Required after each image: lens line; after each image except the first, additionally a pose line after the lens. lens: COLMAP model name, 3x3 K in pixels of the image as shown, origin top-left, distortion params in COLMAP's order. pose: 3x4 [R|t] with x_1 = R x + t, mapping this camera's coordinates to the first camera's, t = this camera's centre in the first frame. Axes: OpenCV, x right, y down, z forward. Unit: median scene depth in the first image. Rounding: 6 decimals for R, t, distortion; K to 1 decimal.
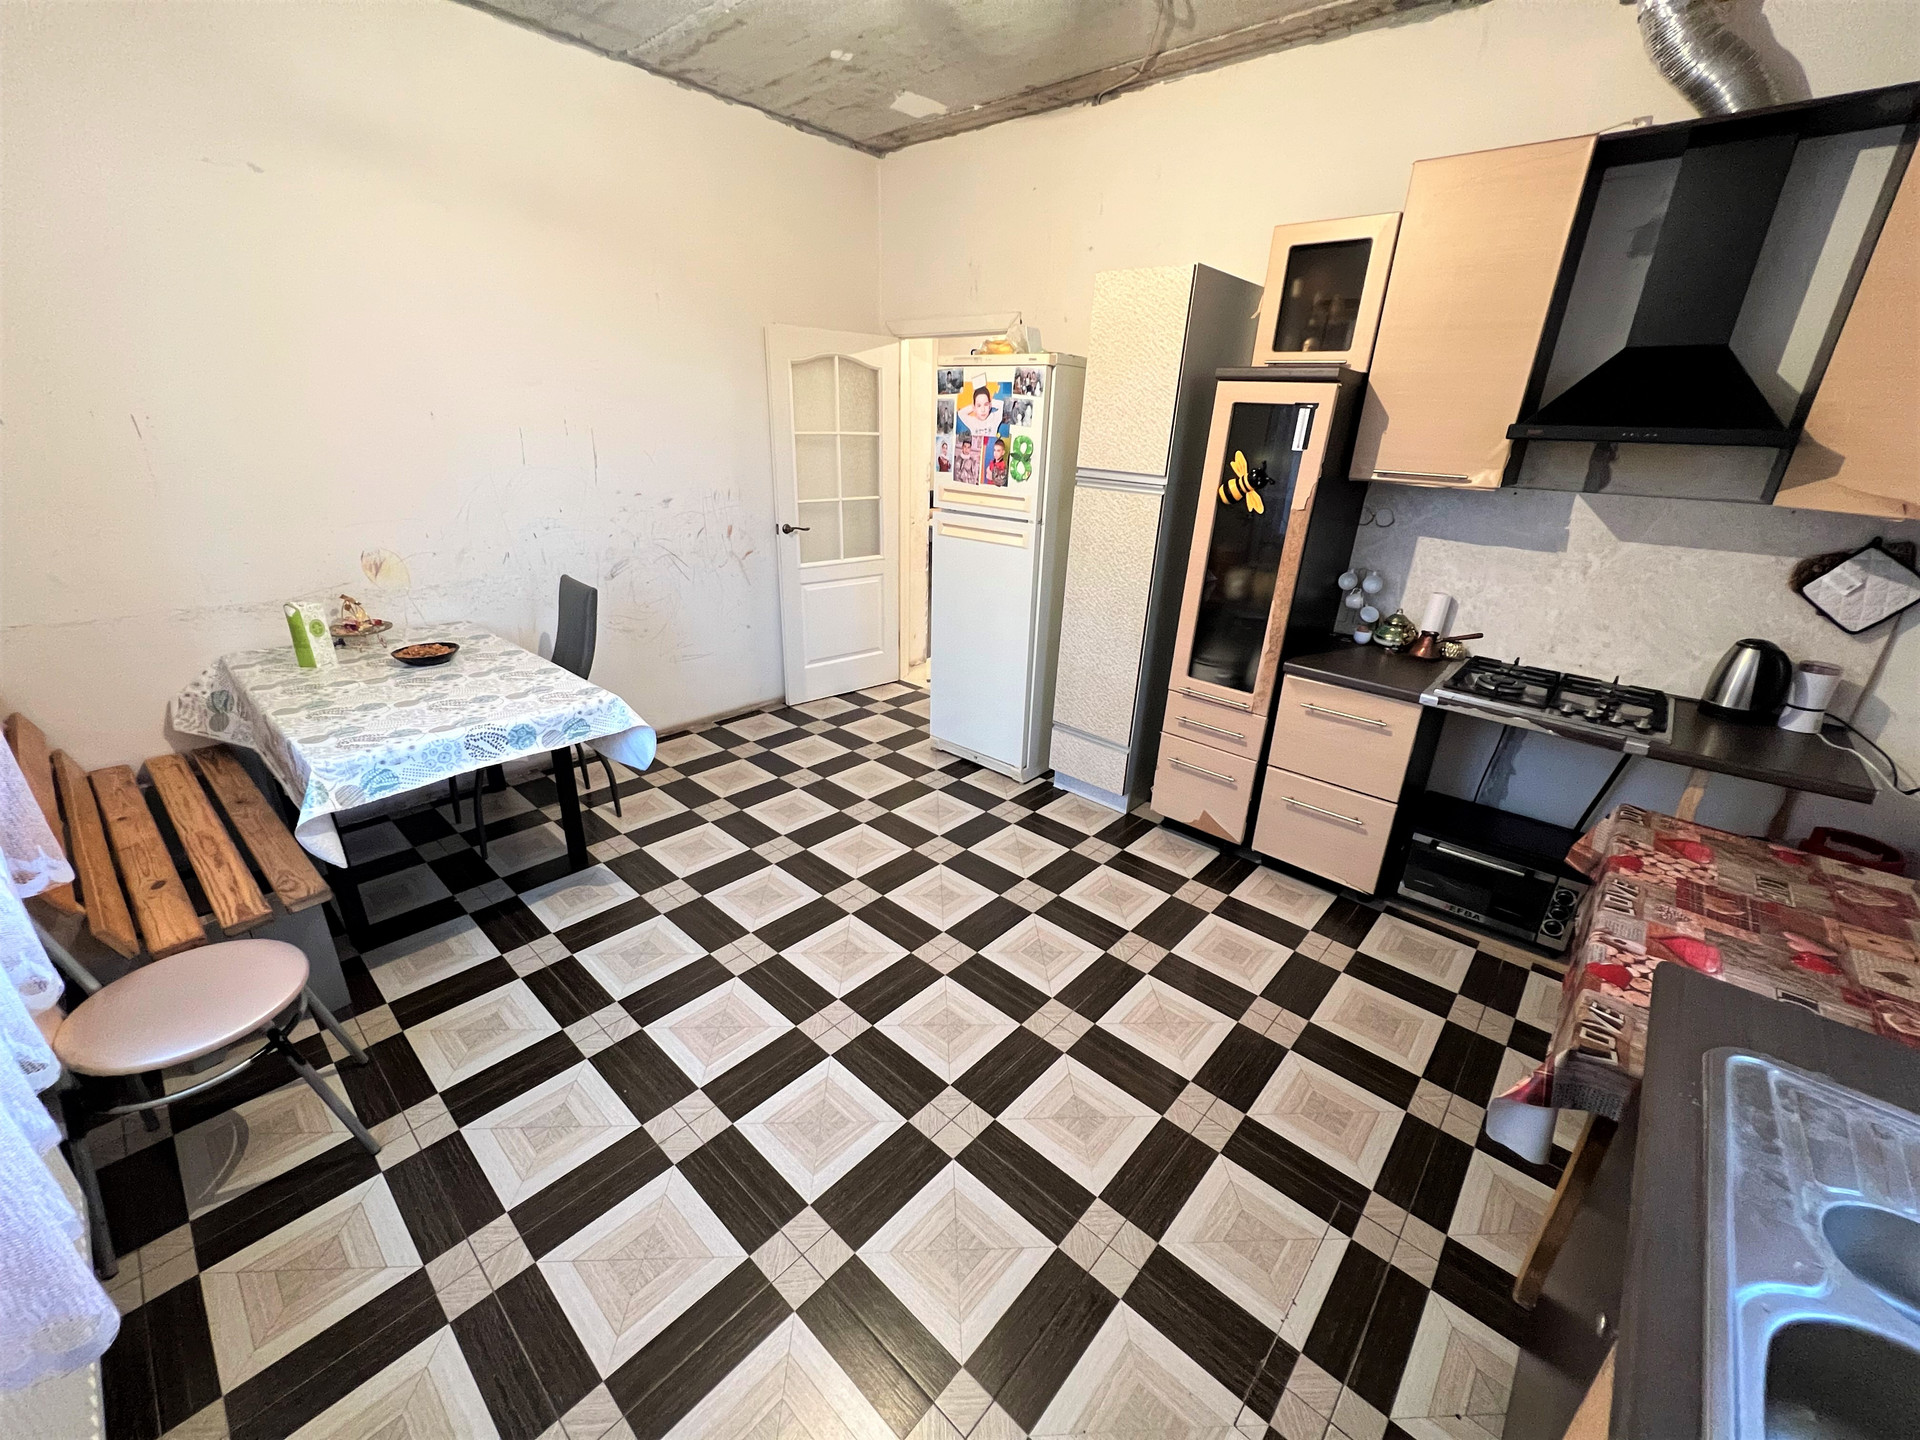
lens RADIAL K [[768.3, 0, 963.2], [0, 768.3, 730.6], [0, 0, 1]] dist [-0.001492, -0.000104]
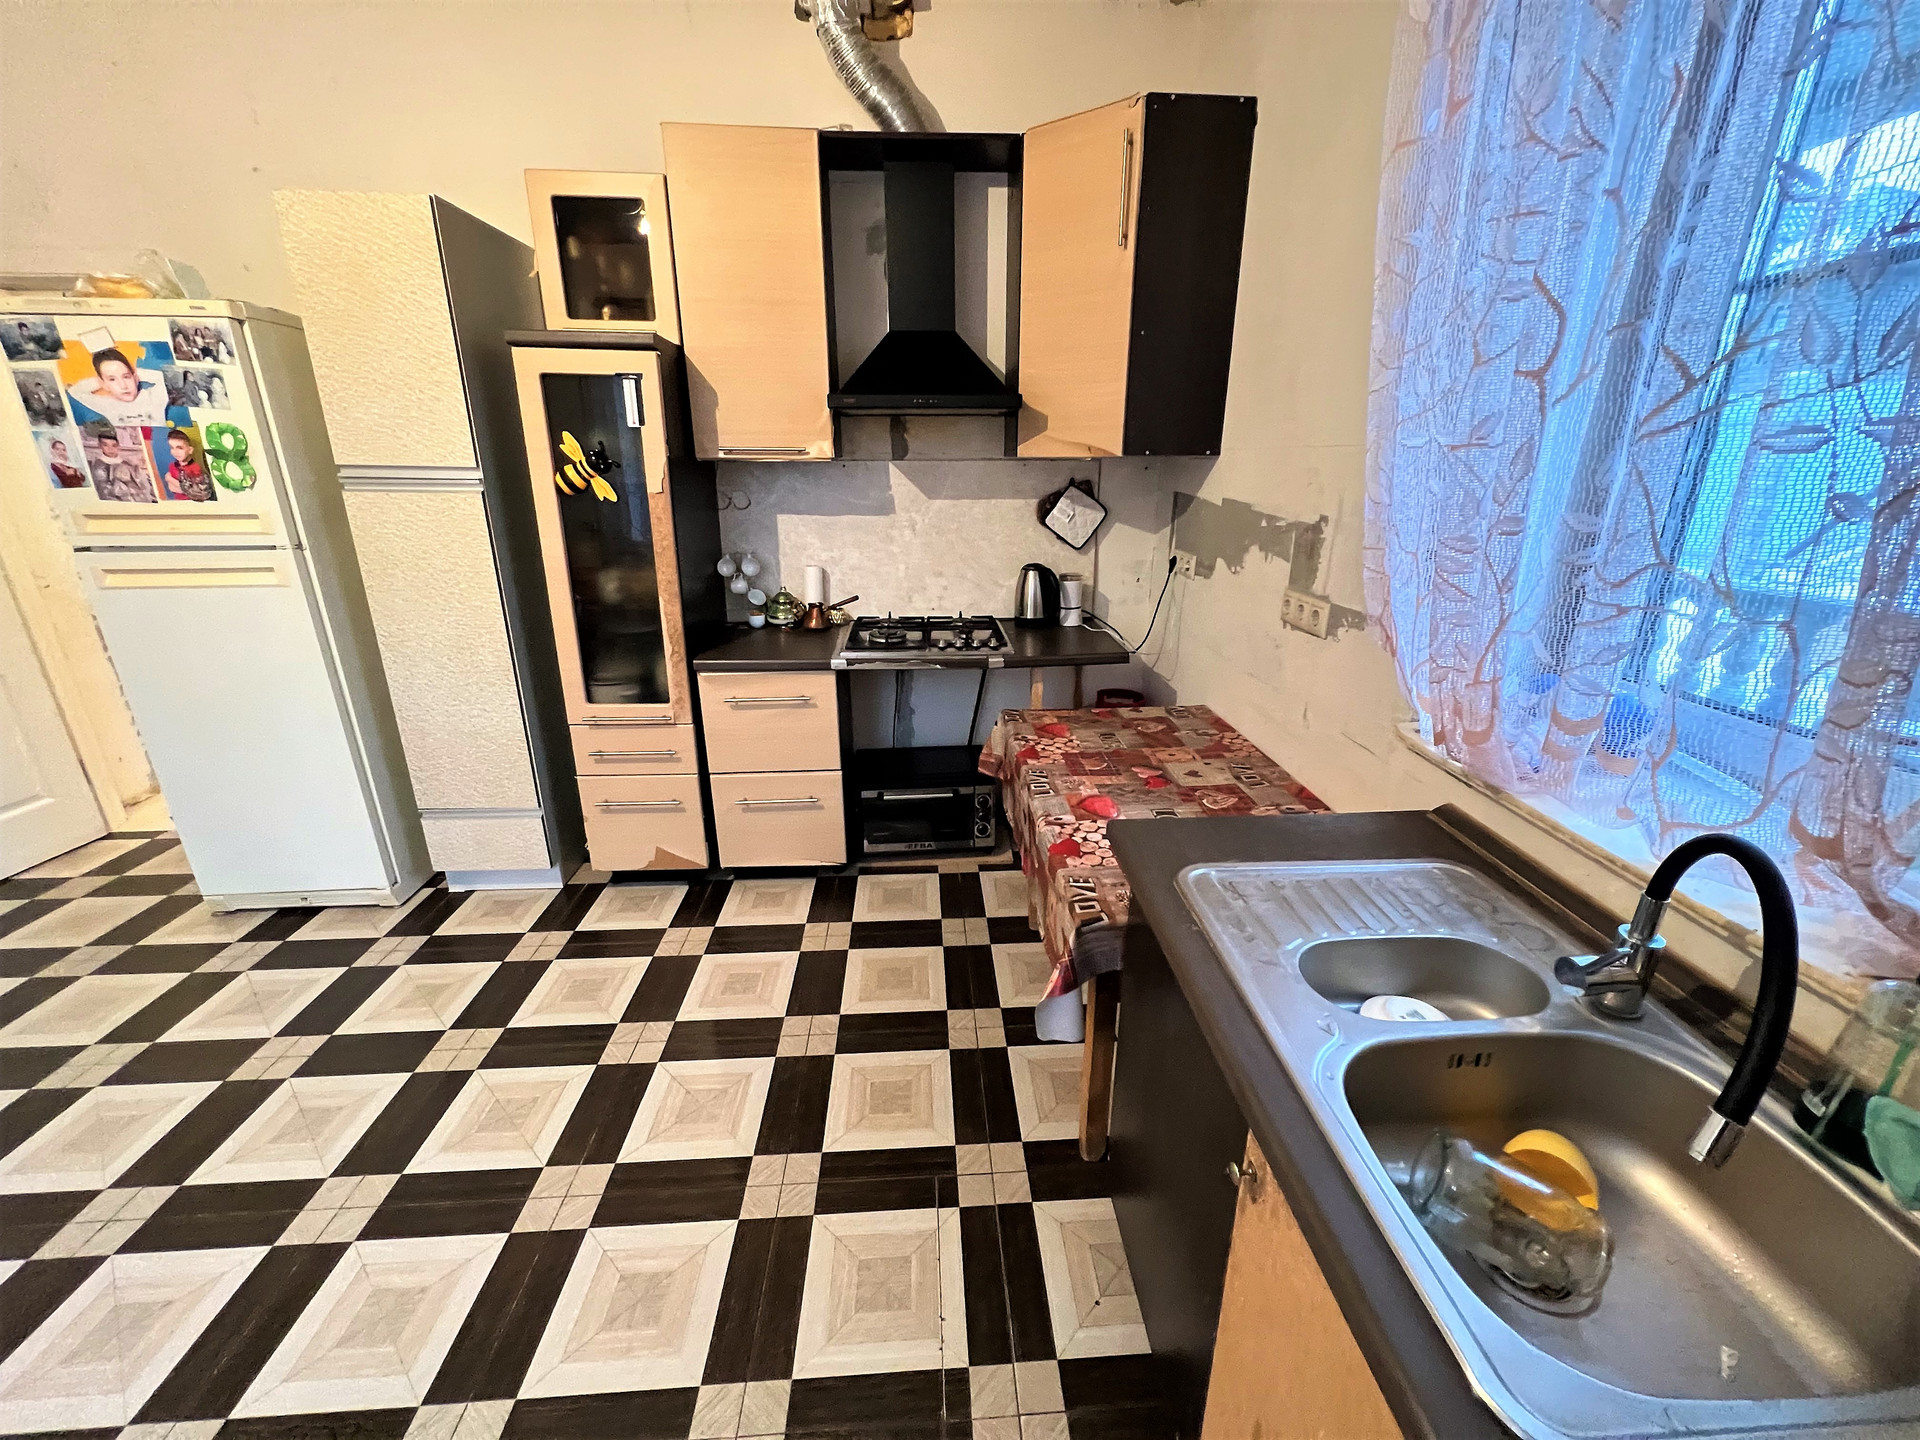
lens RADIAL K [[768.3, 0, 968.6], [0, 768.3, 718.7], [0, 0, 1]] dist [-0.001492, -0.000104]
pose [[0.695156, -0.262196, 0.669336, 0.018490], [0.289996, 0.954268, 0.072628, 0.005388], [-0.657769, 0.143617, 0.739401, 0.126029]]
